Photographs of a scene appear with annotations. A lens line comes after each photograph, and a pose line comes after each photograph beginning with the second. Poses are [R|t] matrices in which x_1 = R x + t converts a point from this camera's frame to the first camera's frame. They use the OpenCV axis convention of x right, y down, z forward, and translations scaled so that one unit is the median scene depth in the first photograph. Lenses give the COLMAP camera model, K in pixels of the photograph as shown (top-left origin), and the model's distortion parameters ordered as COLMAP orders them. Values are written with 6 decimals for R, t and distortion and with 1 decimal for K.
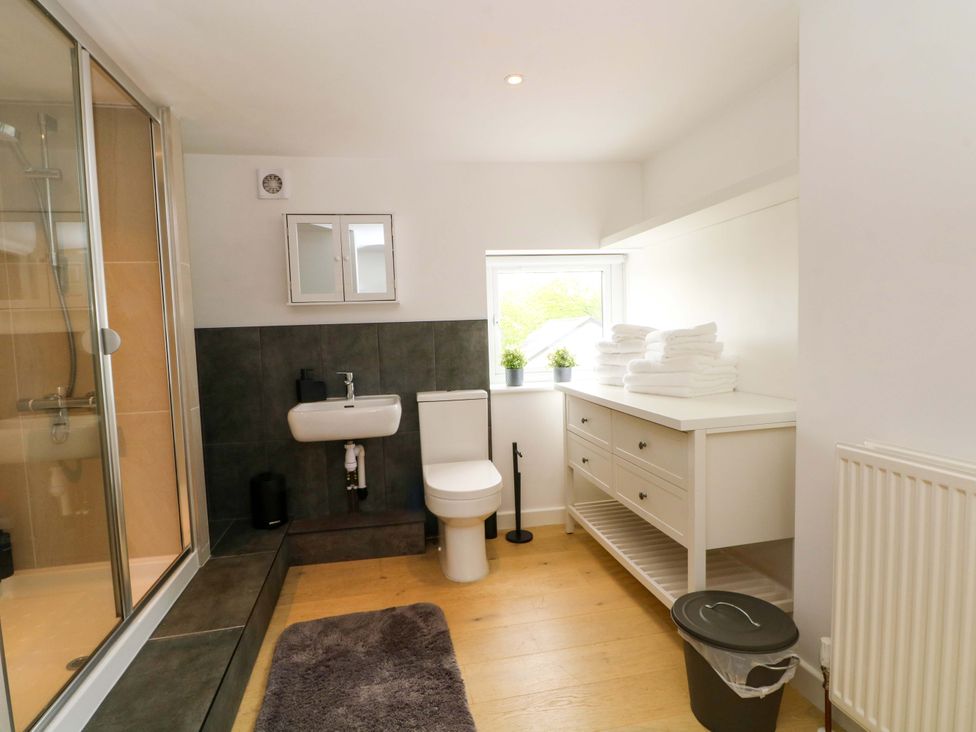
lens RADIAL K [[507.6, 0, 485.5], [0, 507.6, 365.7], [0, 0, 1]] dist [-0.006793, -0.008433]
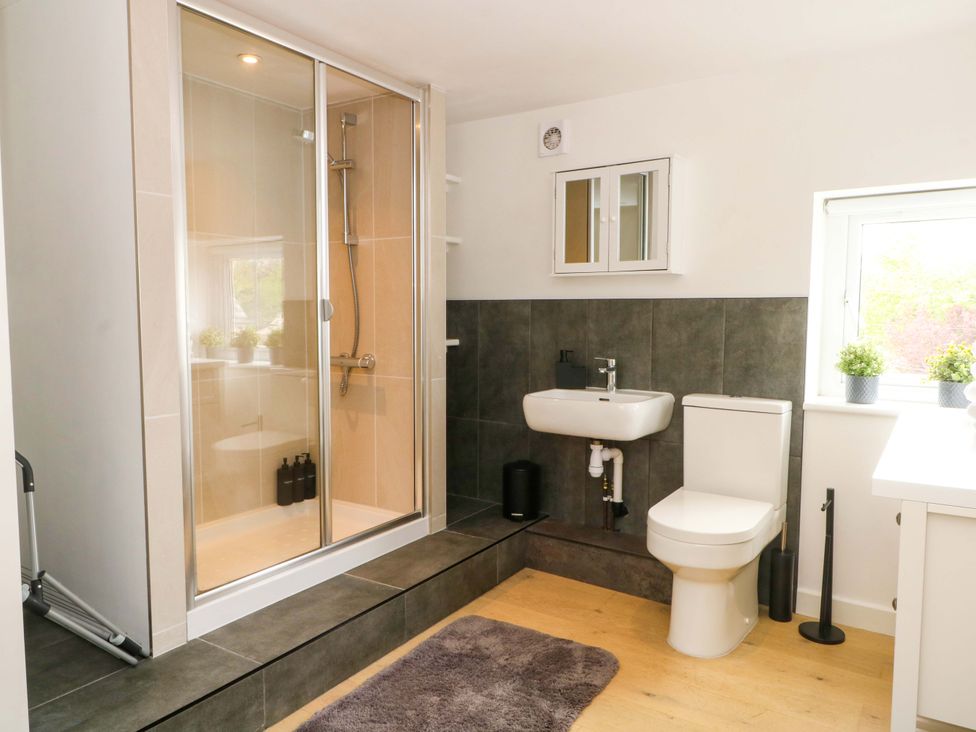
lens RADIAL K [[694.1, 0, 488.7], [0, 694.1, 366.0], [0, 0, 1]] dist [-0.005841, -0.001068]
pose [[0.705940, 0.091966, -0.702276, 0.388065], [-0.077707, 0.995605, 0.052267, -0.018146], [0.703996, 0.017674, 0.709984, 0.067956]]
